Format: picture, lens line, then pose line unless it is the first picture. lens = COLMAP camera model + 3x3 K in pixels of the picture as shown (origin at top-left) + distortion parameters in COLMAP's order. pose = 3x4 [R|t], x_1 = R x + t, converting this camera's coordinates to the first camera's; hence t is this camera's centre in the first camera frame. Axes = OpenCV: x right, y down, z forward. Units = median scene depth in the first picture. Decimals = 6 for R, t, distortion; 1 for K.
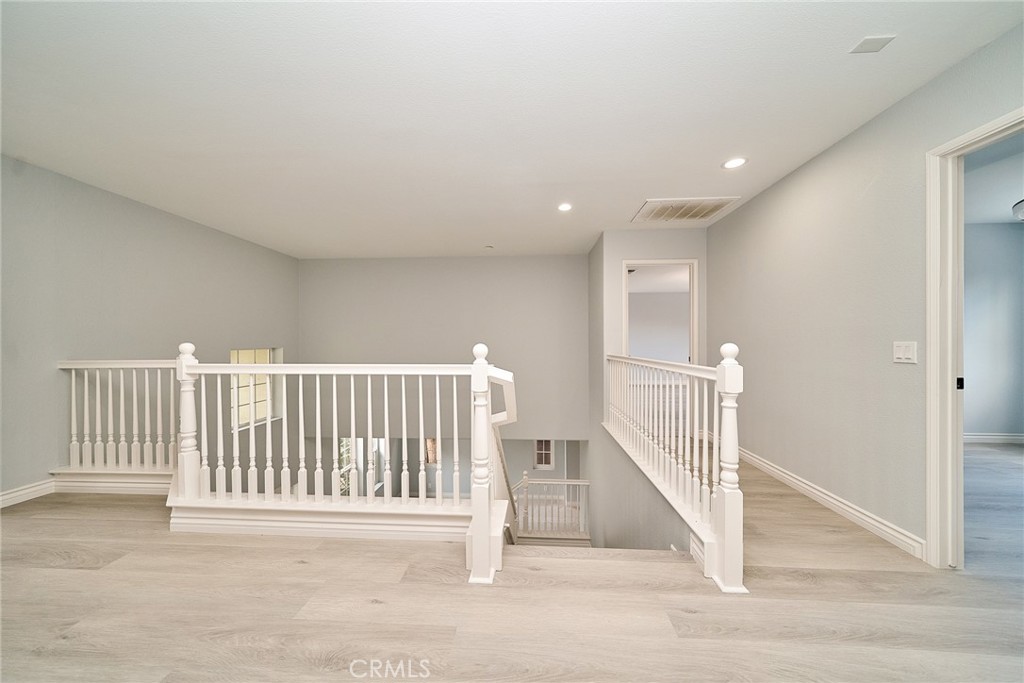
lens RADIAL K [[347.7, 0, 510.0], [0, 347.7, 337.0], [0, 0, 1]] dist [0.001605, -0.000961]
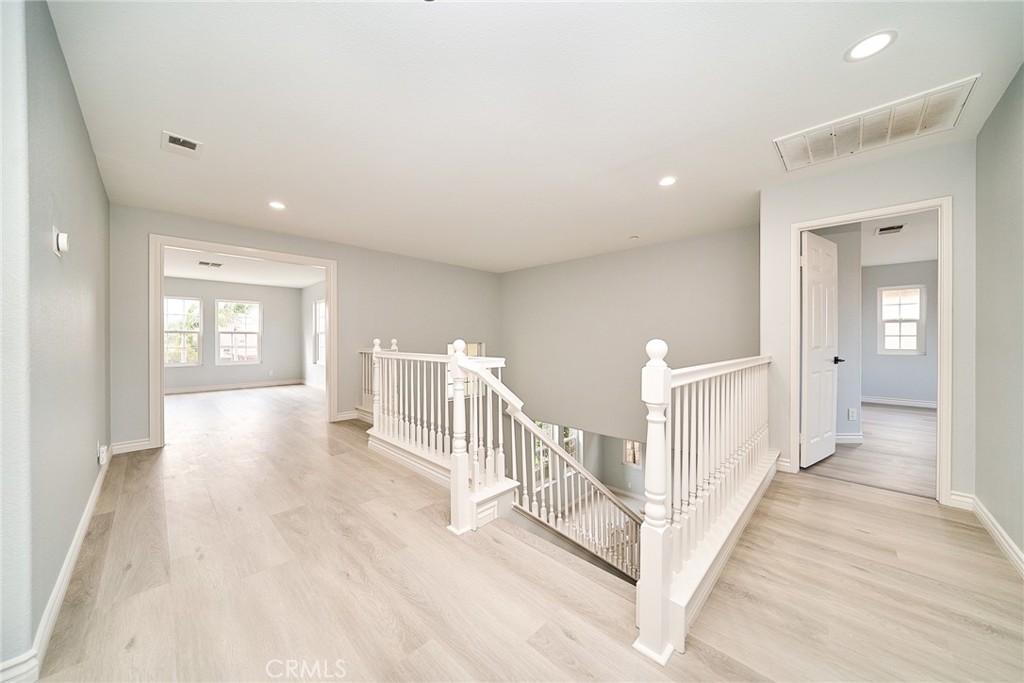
lens RADIAL K [[347.7, 0, 507.5], [0, 347.7, 340.2], [0, 0, 1]] dist [0.001605, -0.000961]
pose [[0.759484, 0.006300, -0.650495, 0.724048], [0.004352, 0.999882, 0.014765, 0.004922], [0.650511, -0.014045, 0.759367, 0.161711]]
